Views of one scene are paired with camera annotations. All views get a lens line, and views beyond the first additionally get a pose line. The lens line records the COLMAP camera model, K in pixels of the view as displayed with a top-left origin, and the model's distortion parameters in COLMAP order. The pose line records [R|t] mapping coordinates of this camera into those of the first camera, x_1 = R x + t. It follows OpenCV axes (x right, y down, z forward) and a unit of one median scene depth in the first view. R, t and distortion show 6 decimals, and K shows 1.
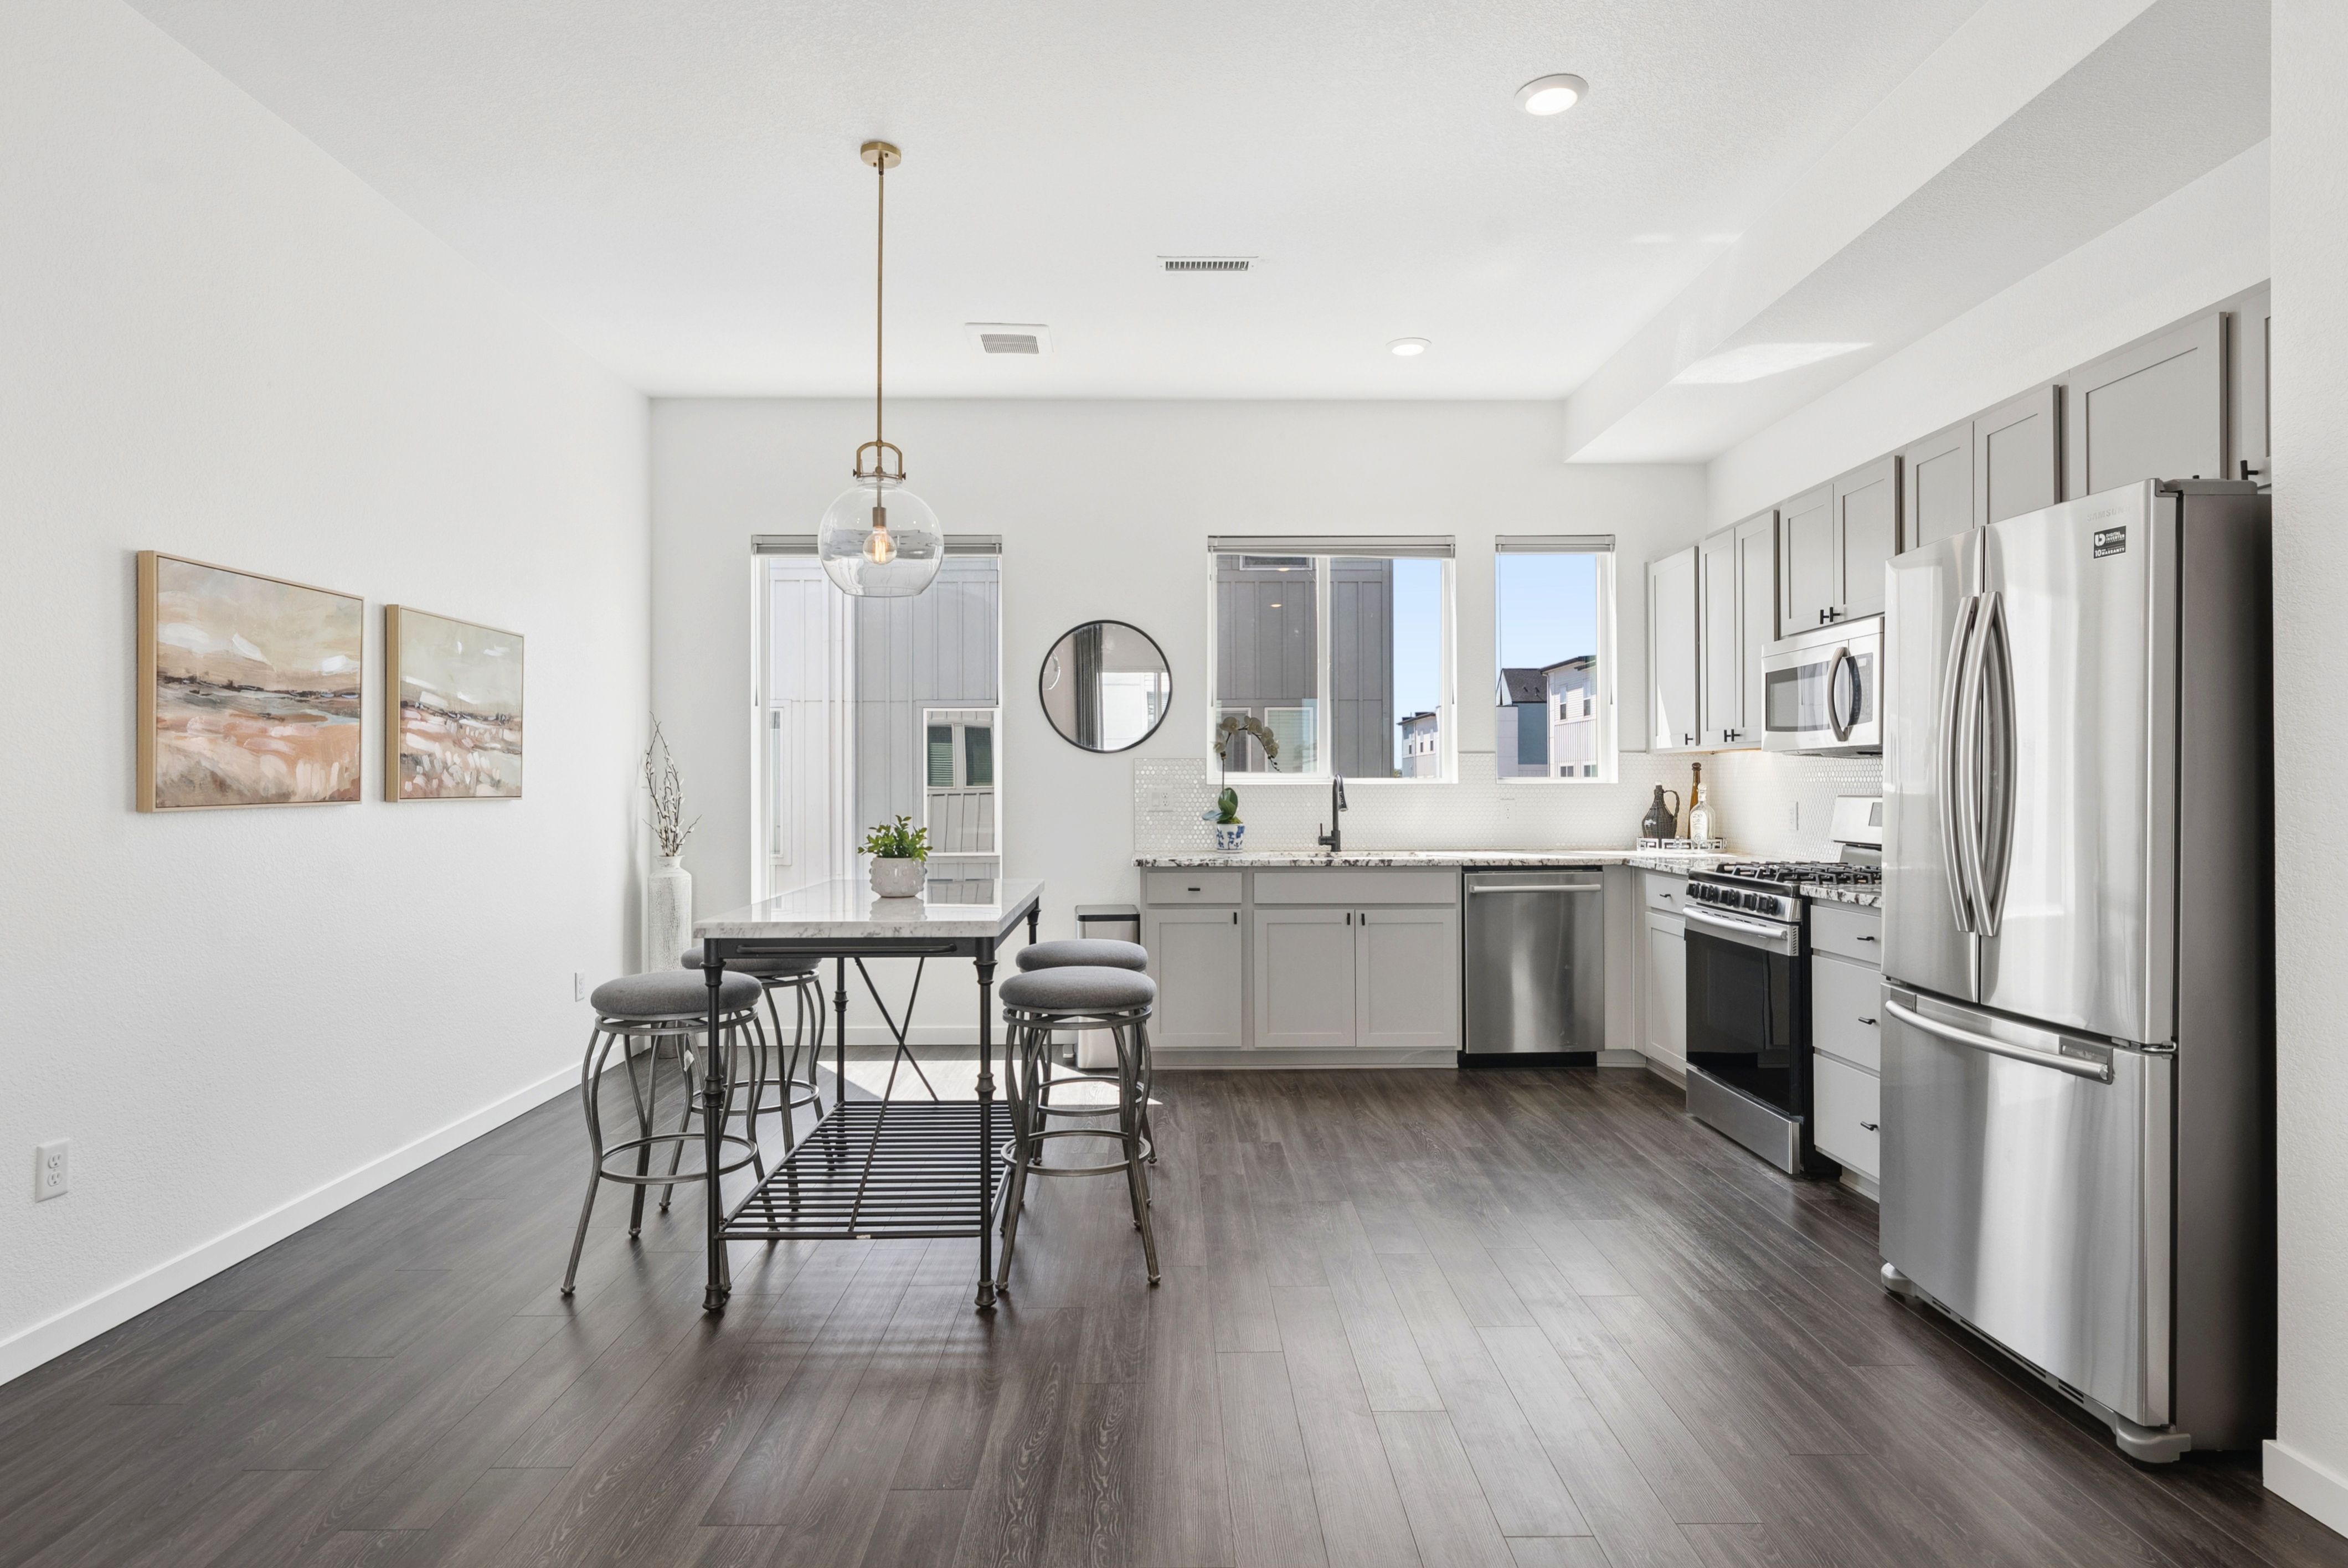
lens RADIAL K [[1225.9, 0, 1174.0], [0, 1225.9, 781.5], [0, 0, 1]] dist [-0.000809, -0.000574]
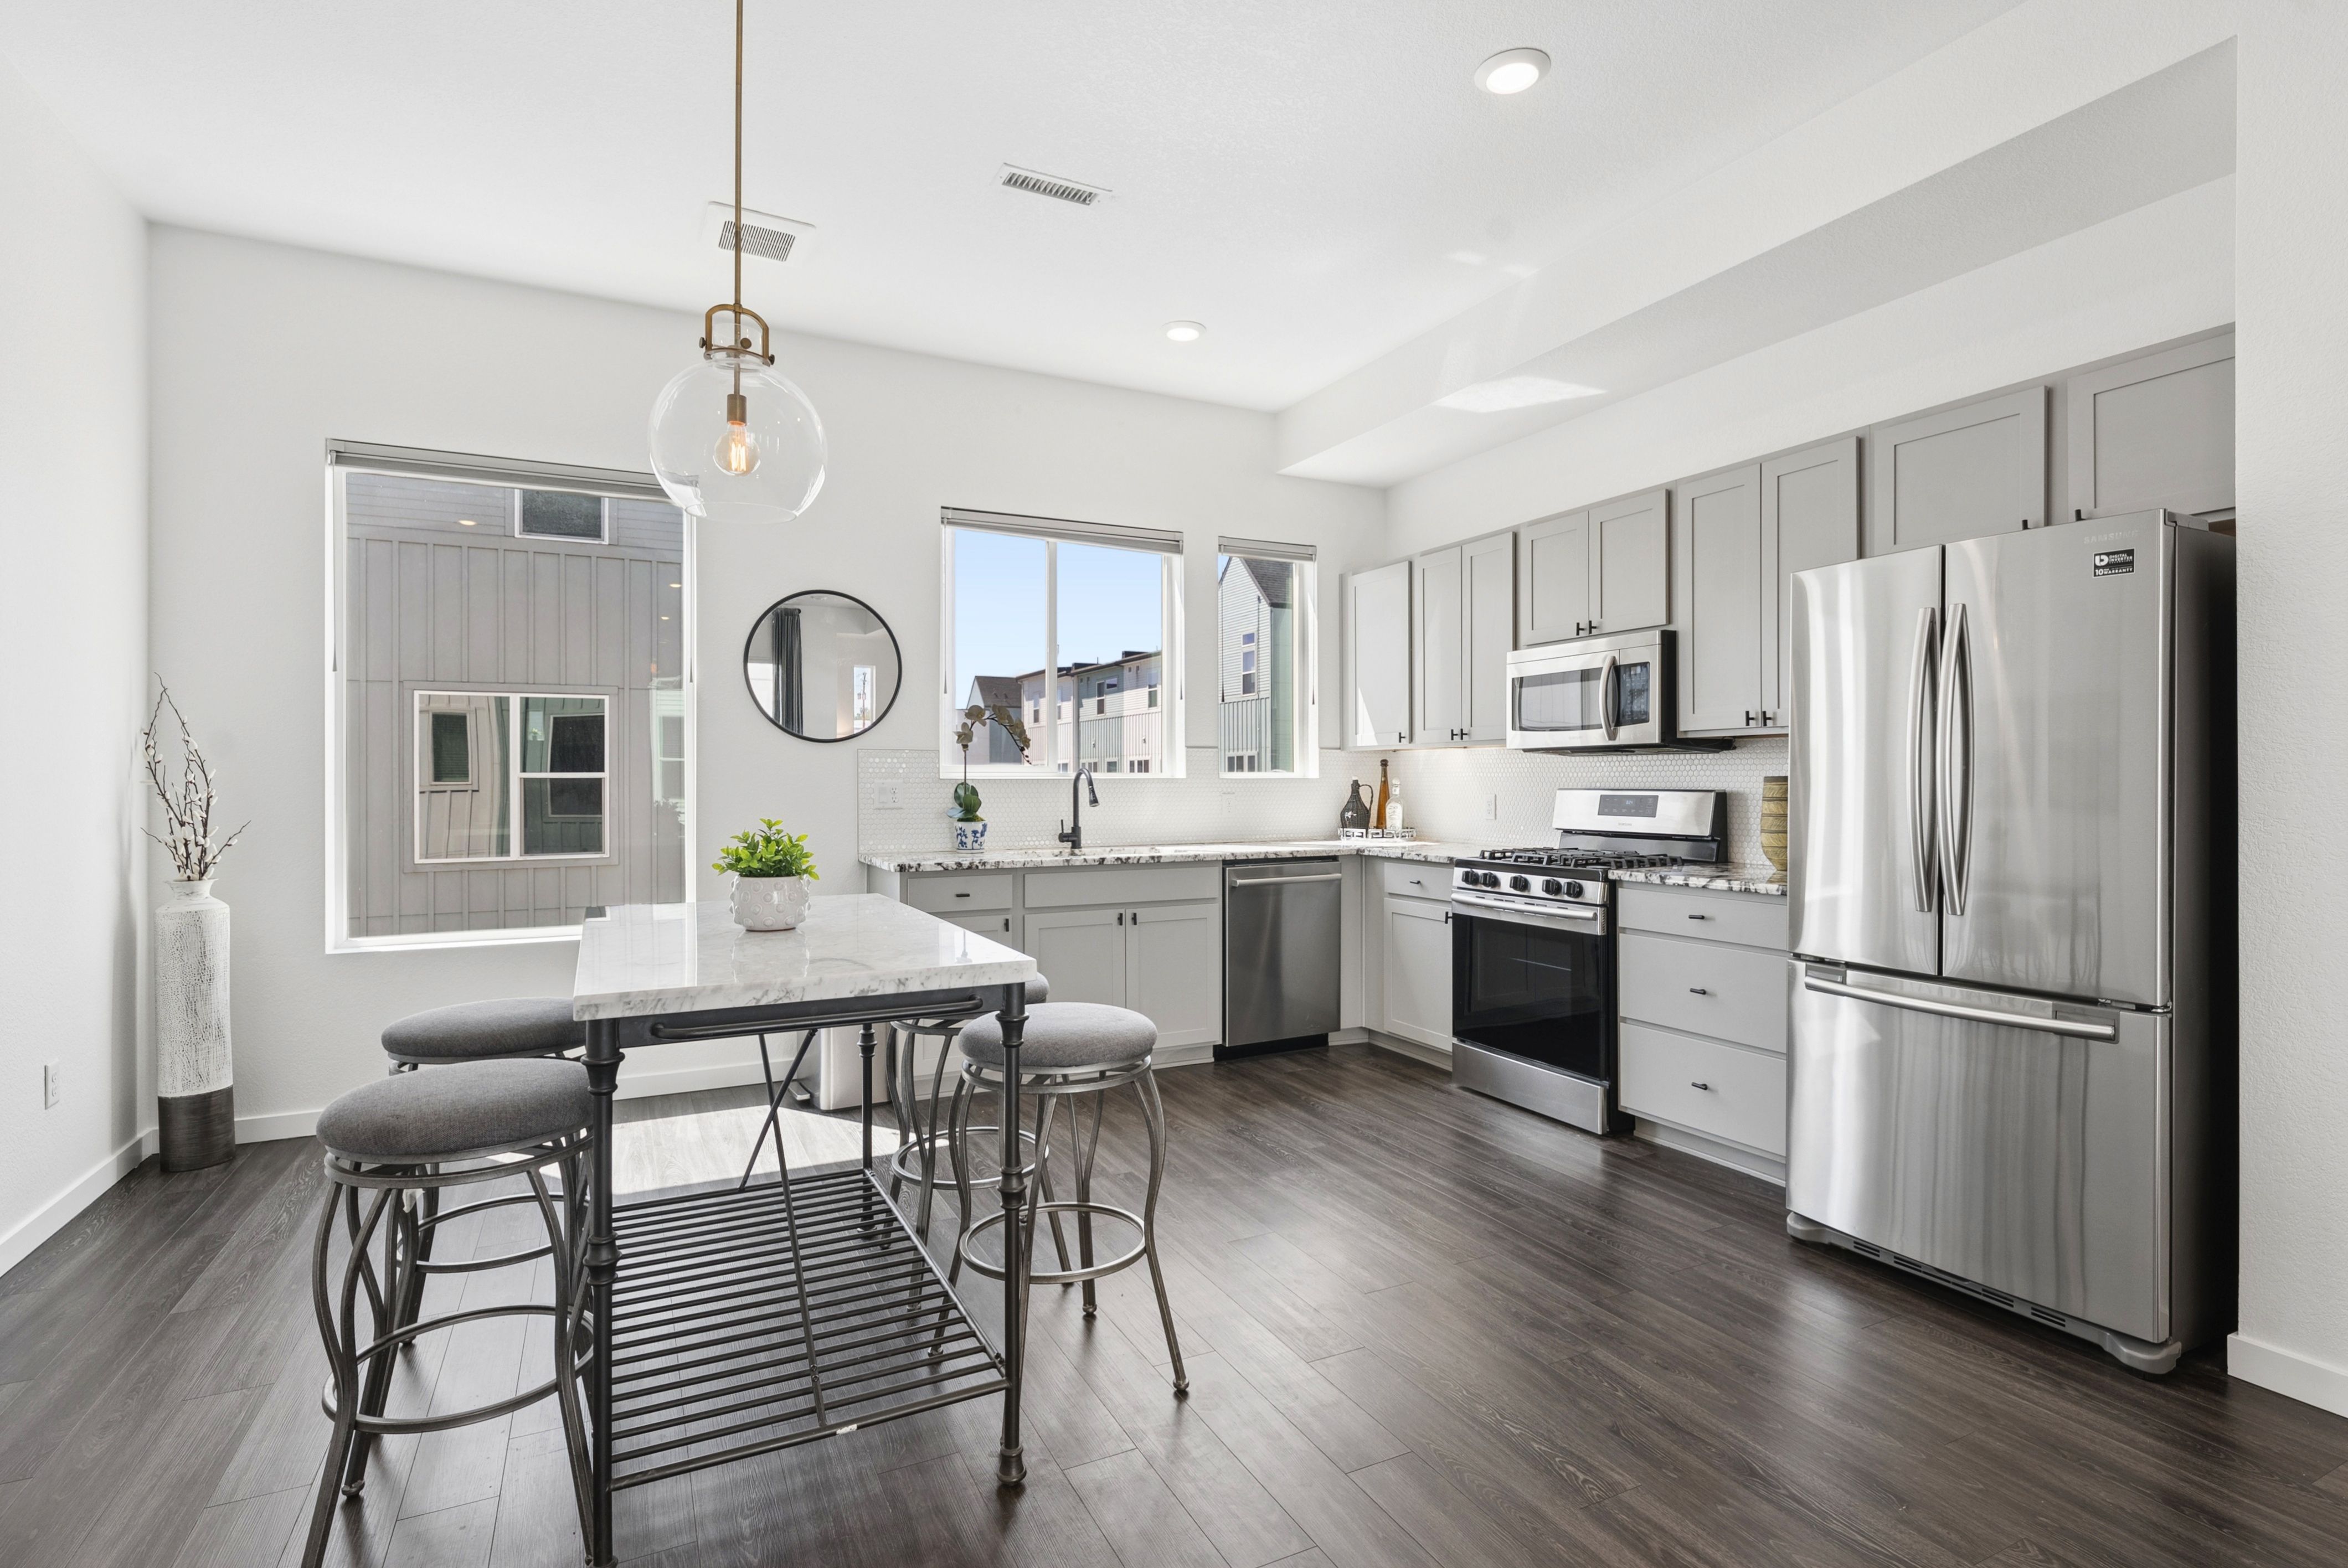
lens RADIAL K [[1118.7, 0, 1174.0], [0, 1118.7, 784.0], [0, 0, 1]] dist [-0.000318, -0.000197]
pose [[0.900117, -0.000831, 0.435648, -0.214471], [-0.001647, 0.999985, 0.005310, 0.001947], [-0.435645, -0.005497, 0.900102, 0.208300]]
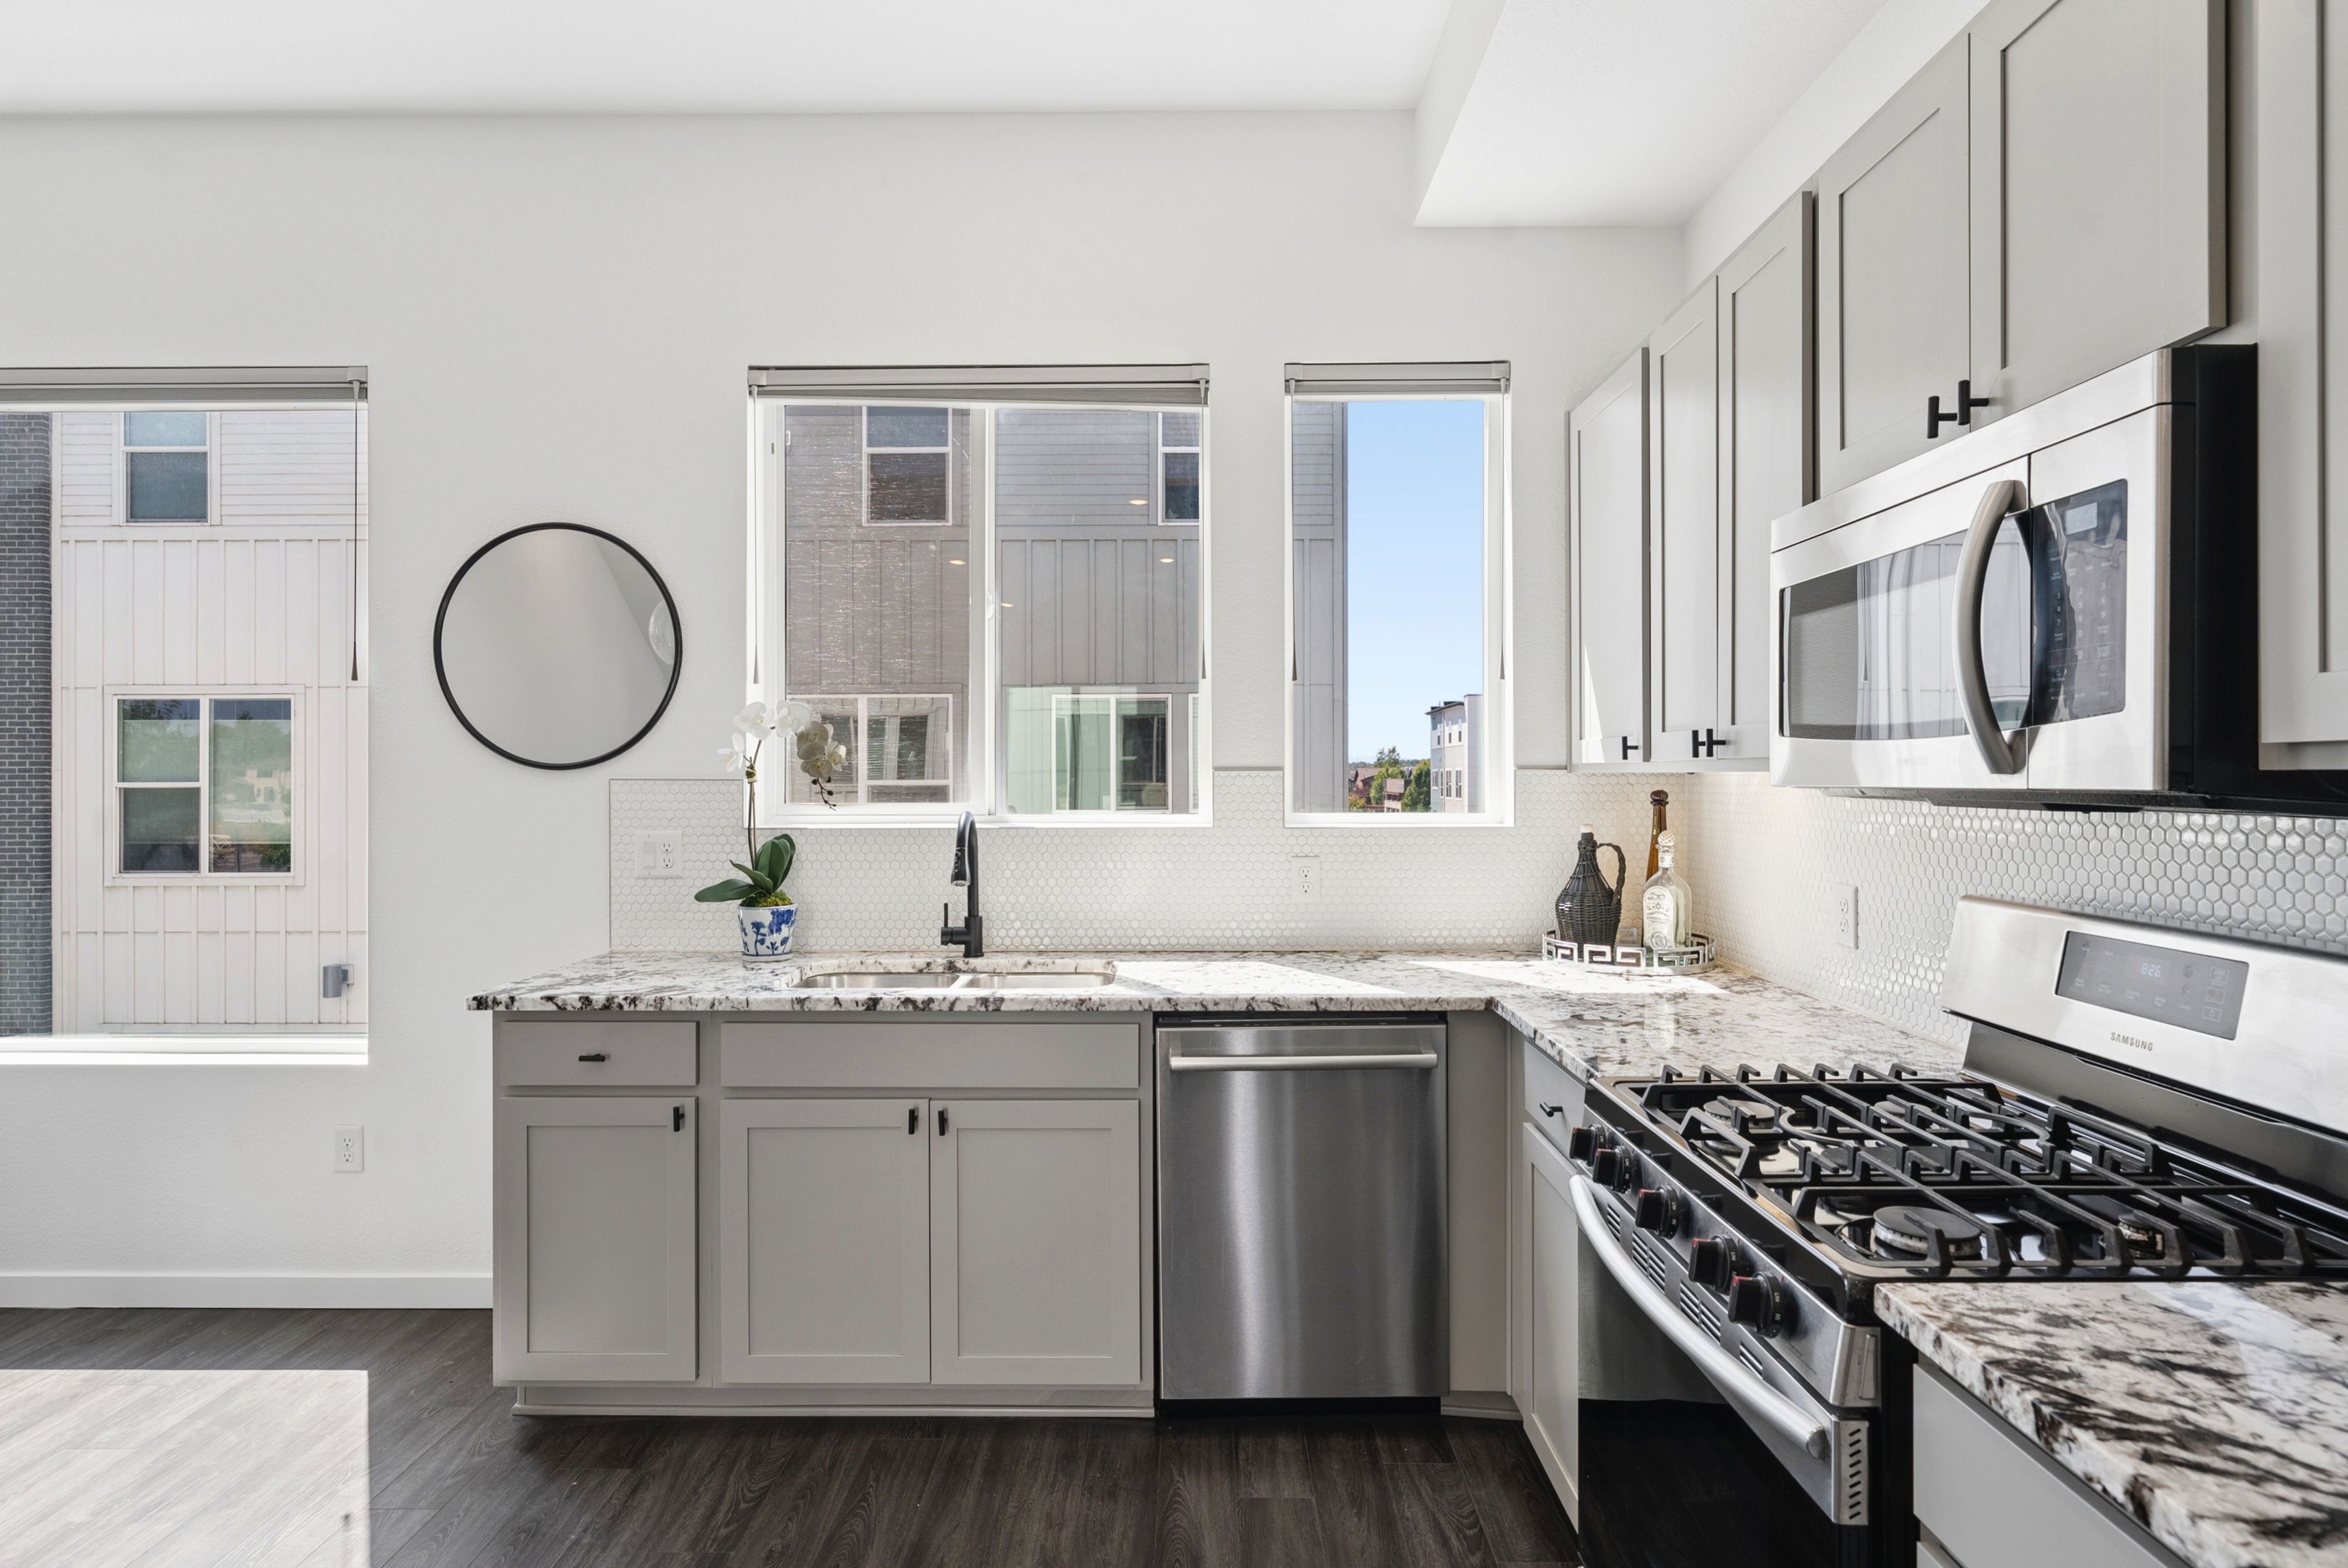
lens RADIAL K [[1249.7, 0, 1178.5], [0, 1249.7, 777.4], [0, 0, 1]] dist [0.000266, -0.000200]
pose [[0.999780, 0.001725, -0.020910, 0.273917], [-0.001637, 0.999990, 0.004229, -0.026909], [0.020917, -0.004193, 0.999772, 0.545709]]
